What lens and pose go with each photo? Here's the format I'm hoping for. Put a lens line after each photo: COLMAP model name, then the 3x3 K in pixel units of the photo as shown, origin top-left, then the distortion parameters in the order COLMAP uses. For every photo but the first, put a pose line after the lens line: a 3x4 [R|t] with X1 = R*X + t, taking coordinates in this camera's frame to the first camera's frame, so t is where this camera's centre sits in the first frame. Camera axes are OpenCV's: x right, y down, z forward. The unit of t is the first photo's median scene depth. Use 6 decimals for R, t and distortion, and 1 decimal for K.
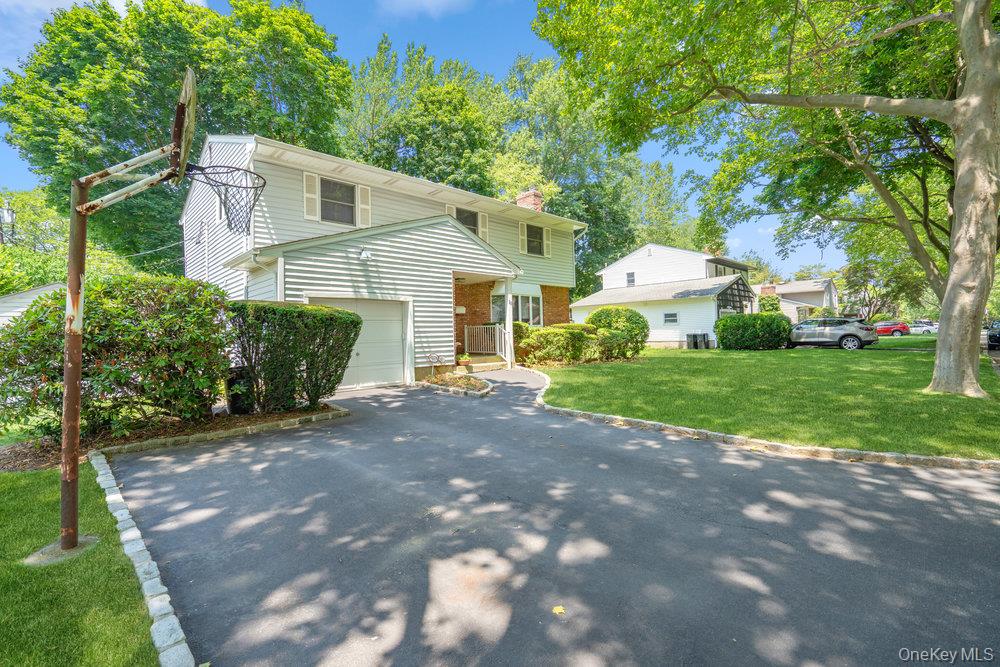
lens RADIAL K [[448.1, 0, 494.5], [0, 448.1, 332.5], [0, 0, 1]] dist [-0.003241, -0.000943]
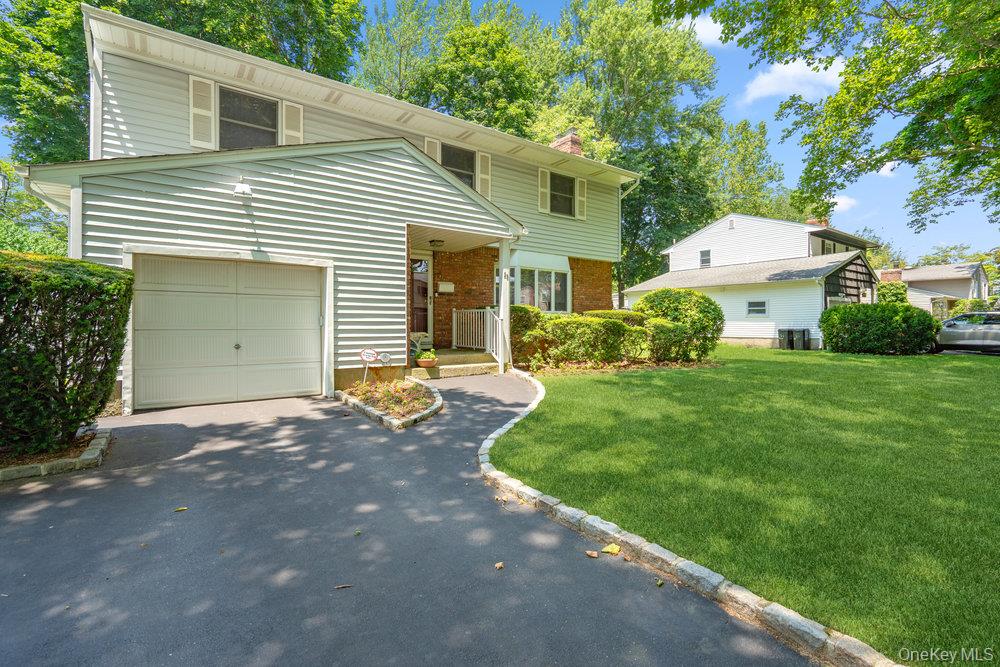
lens RADIAL K [[448.1, 0, 507.4], [0, 448.1, 330.6], [0, 0, 1]] dist [-0.003241, -0.000943]
pose [[0.990890, 0.028650, -0.131595, 0.094127], [-0.025786, 0.999393, 0.023414, -0.000126], [0.132186, -0.019808, 0.991027, 0.237435]]
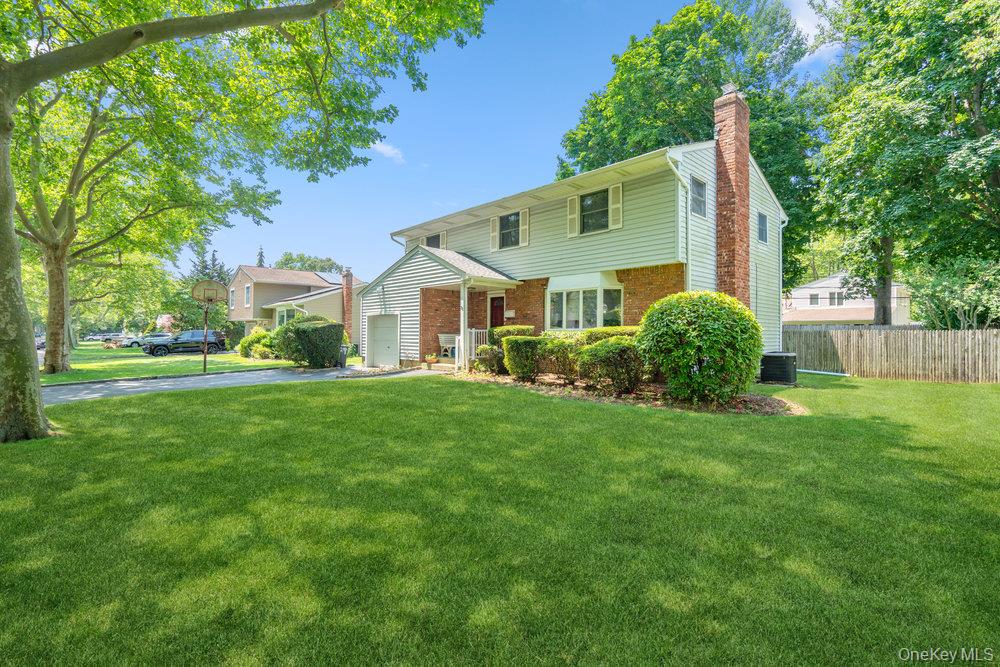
lens RADIAL K [[448.1, 0, 497.2], [0, 448.1, 333.3], [0, 0, 1]] dist [-0.003241, -0.000943]
pose [[0.007577, 0.026831, -0.999611, 0.746306], [0.004256, 0.999630, 0.026863, -0.026014], [0.999962, -0.004458, 0.007460, 0.759746]]
